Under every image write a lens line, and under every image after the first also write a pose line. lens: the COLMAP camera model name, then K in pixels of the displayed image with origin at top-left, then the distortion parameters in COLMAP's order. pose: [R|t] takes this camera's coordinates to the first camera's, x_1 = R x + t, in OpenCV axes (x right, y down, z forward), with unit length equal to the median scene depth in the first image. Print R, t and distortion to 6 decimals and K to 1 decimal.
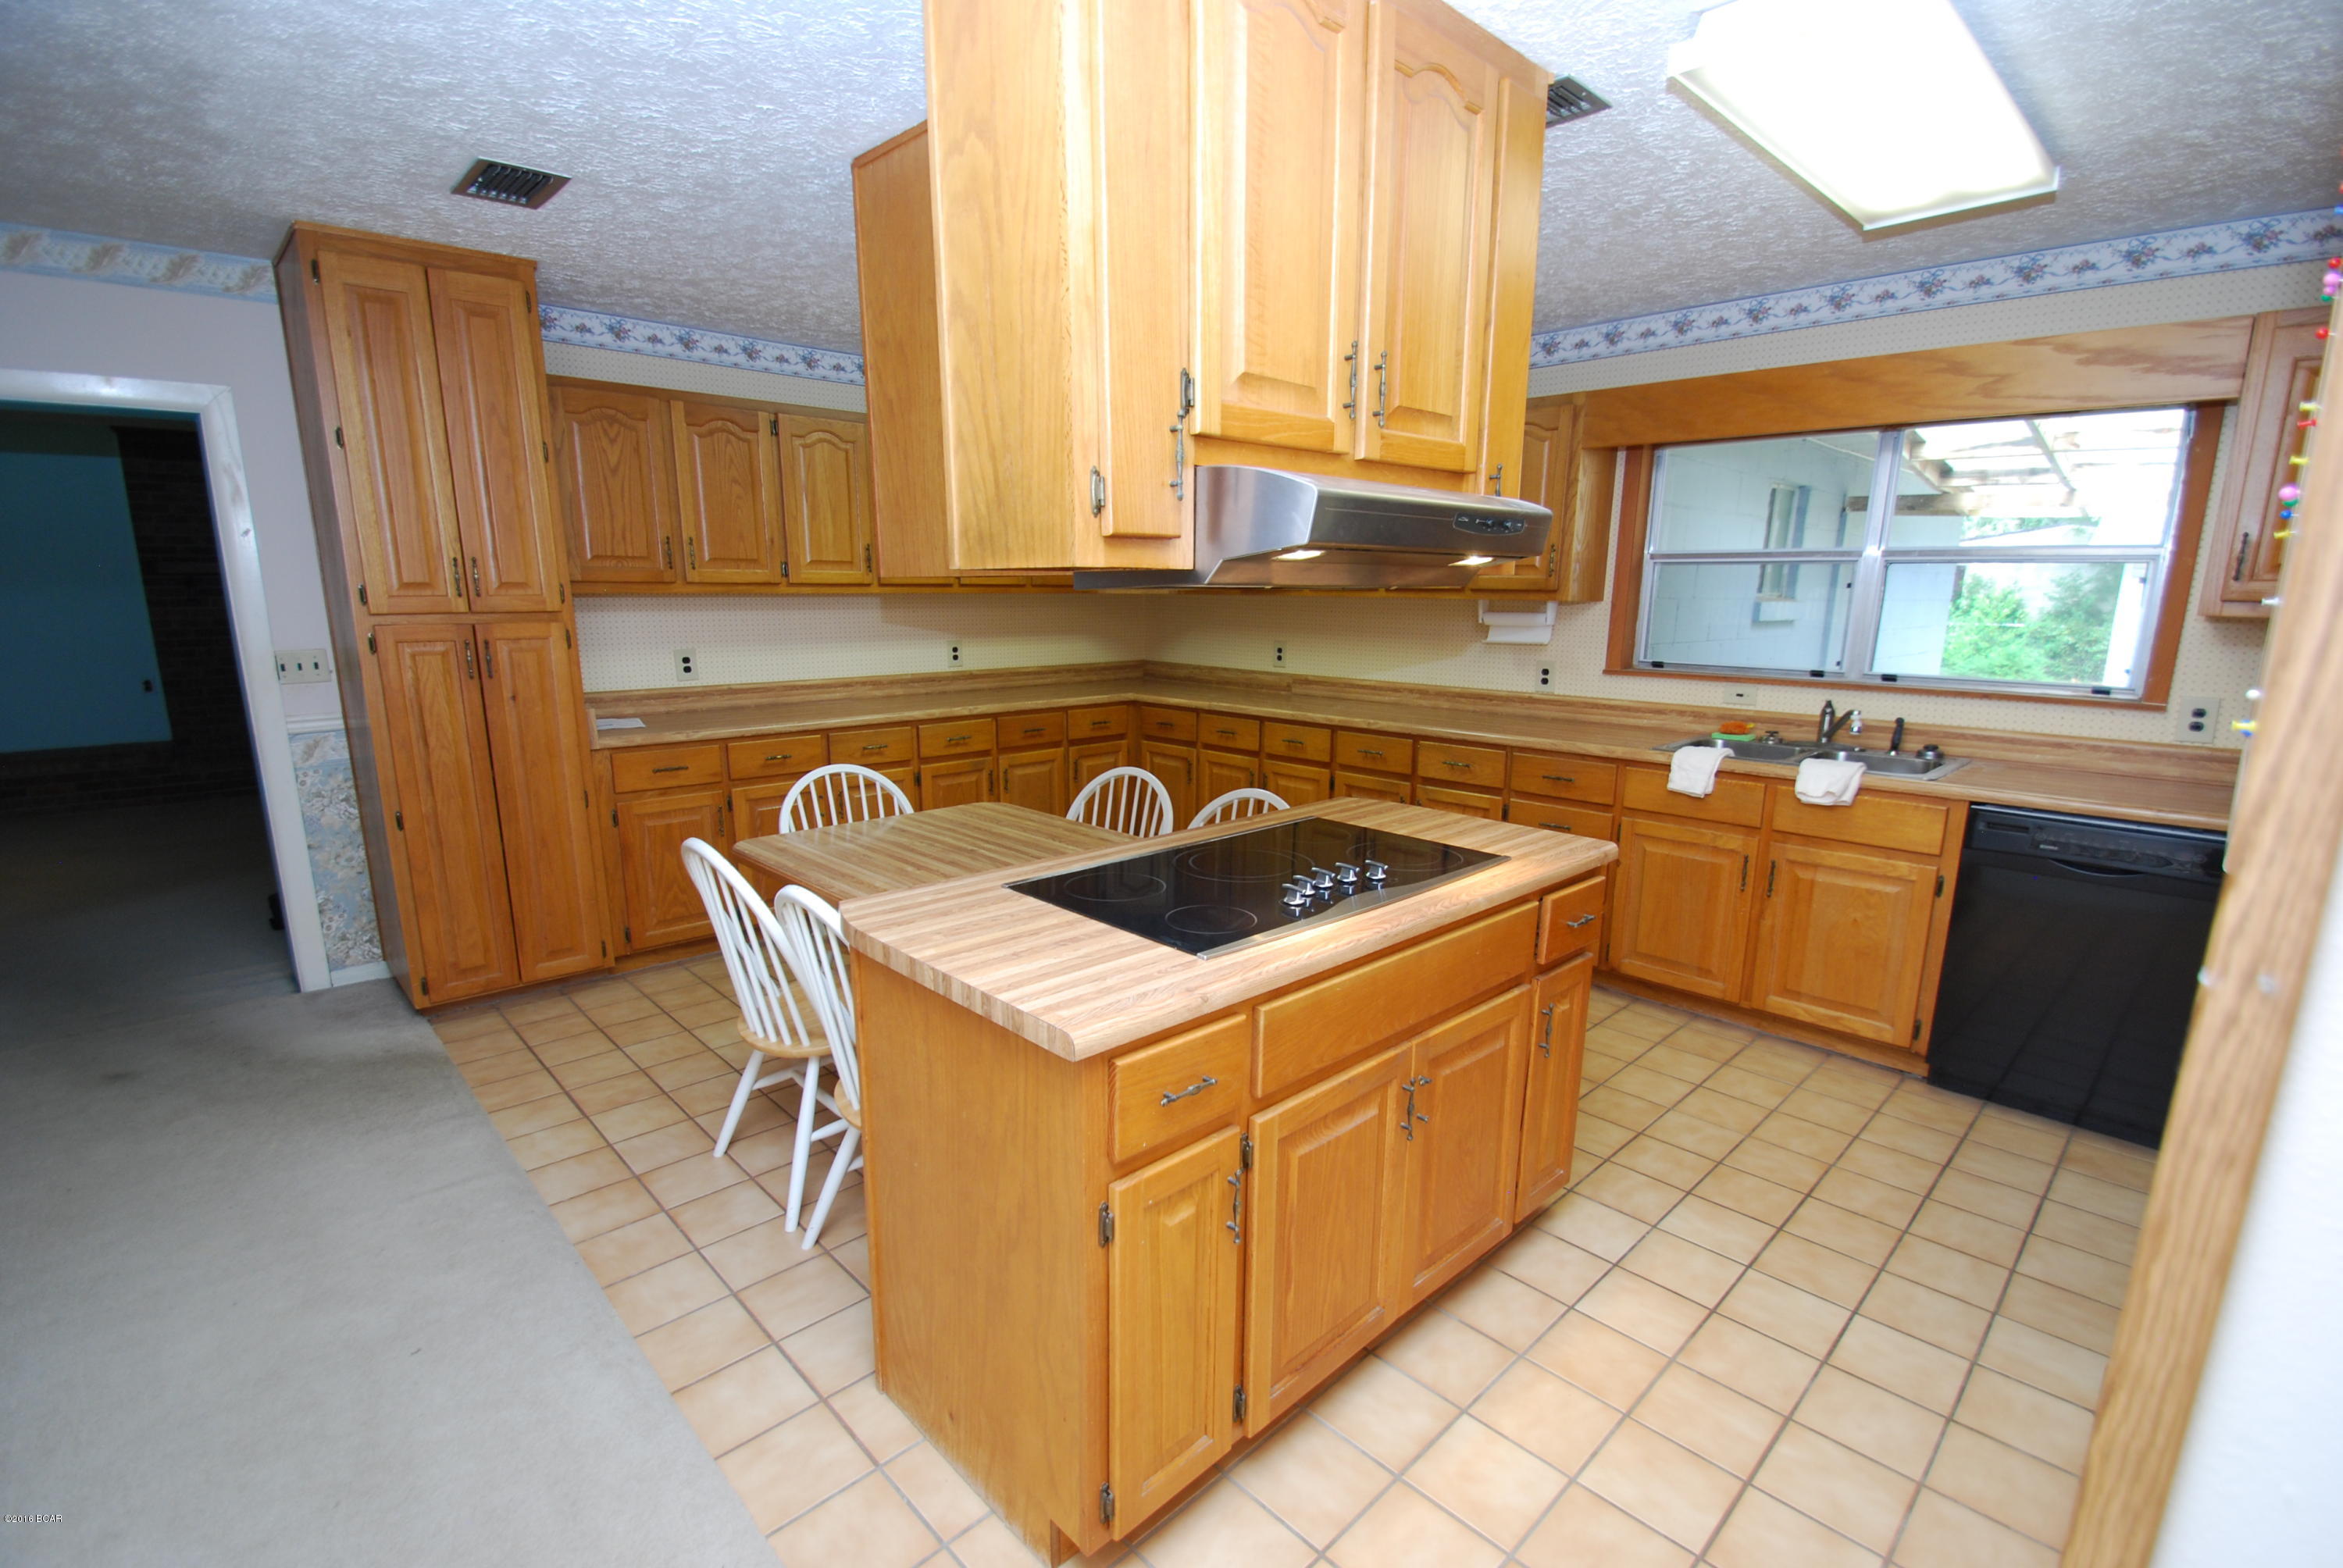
lens RADIAL K [[1056.3, 0, 1184.1], [0, 1056.3, 824.7], [0, 0, 1]] dist [0.006597, -0.013626]
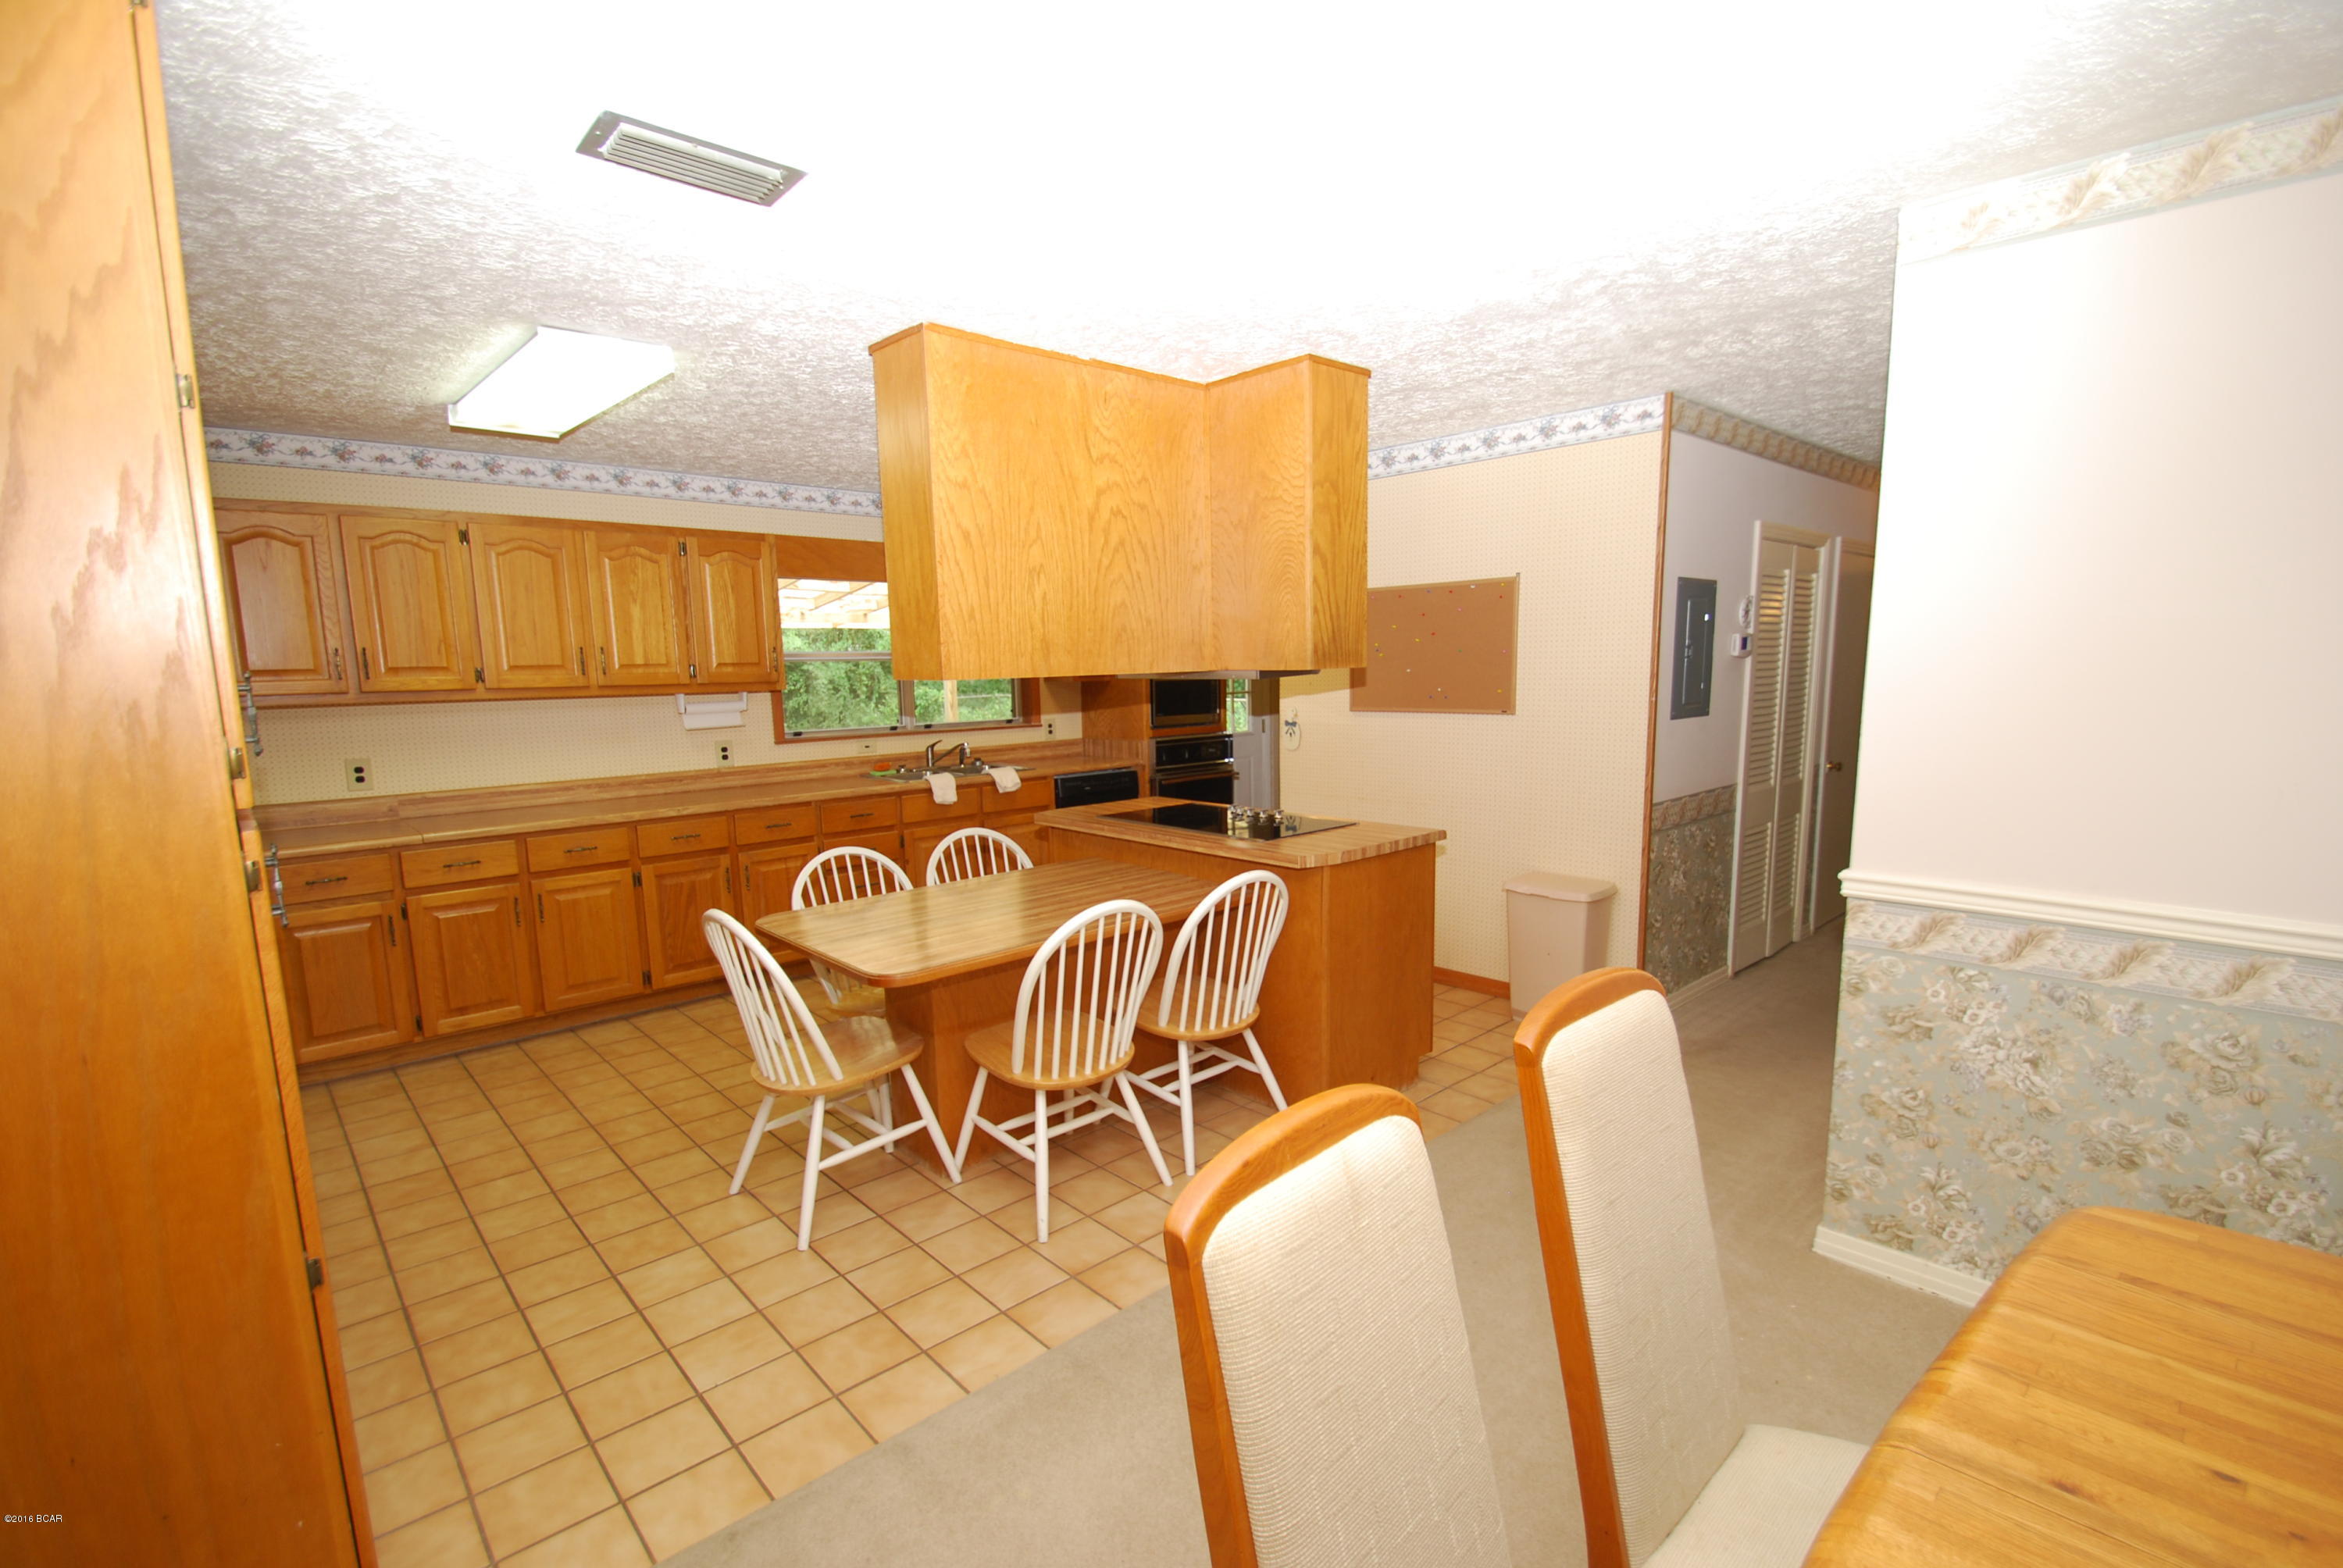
lens RADIAL K [[1056.3, 0, 1184.1], [0, 1056.3, 824.7], [0, 0, 1]] dist [0.006597, -0.013626]
pose [[0.018165, -0.160858, 0.986810, -1.031037], [0.237932, 0.959315, 0.151996, -0.145887], [-0.971112, 0.232033, 0.055699, 0.535440]]
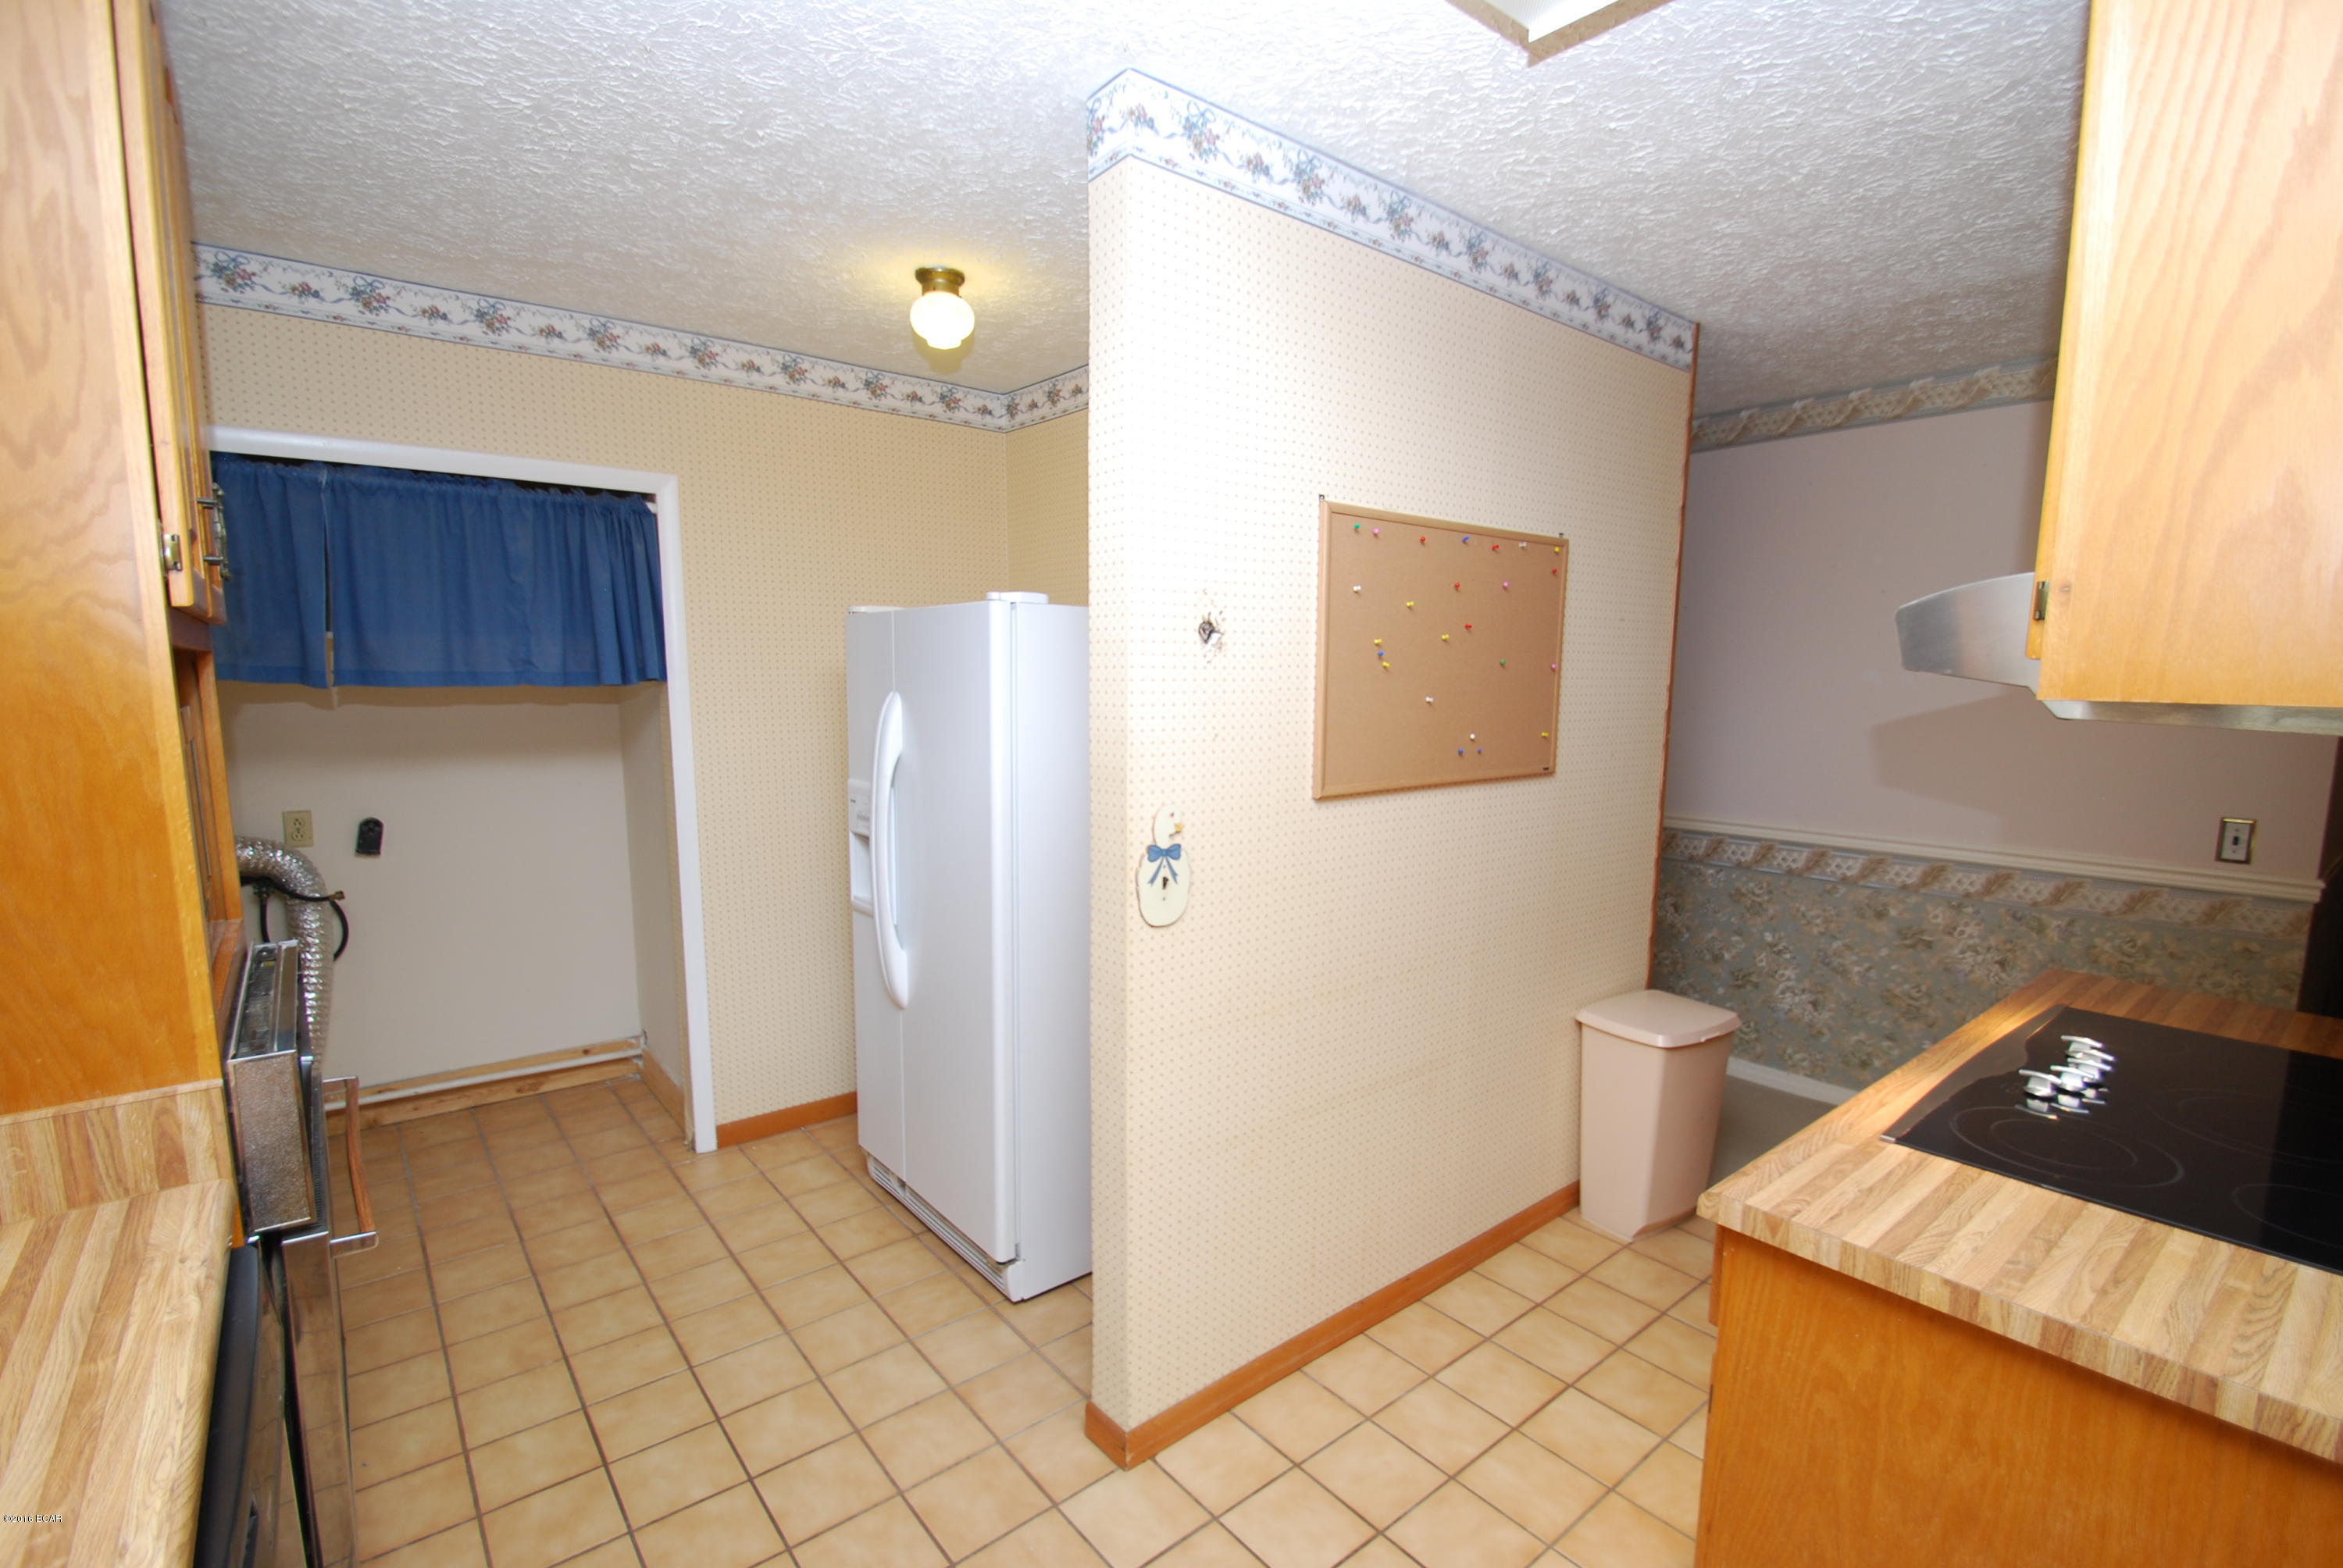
lens RADIAL K [[1056.3, 0, 1184.1], [0, 1056.3, 824.7], [0, 0, 1]] dist [0.006597, -0.013626]
pose [[-0.996559, -0.026245, 0.078625, 0.399999], [0.003618, 0.933874, 0.357584, -0.218321], [-0.082811, 0.356638, -0.930565, 0.914269]]
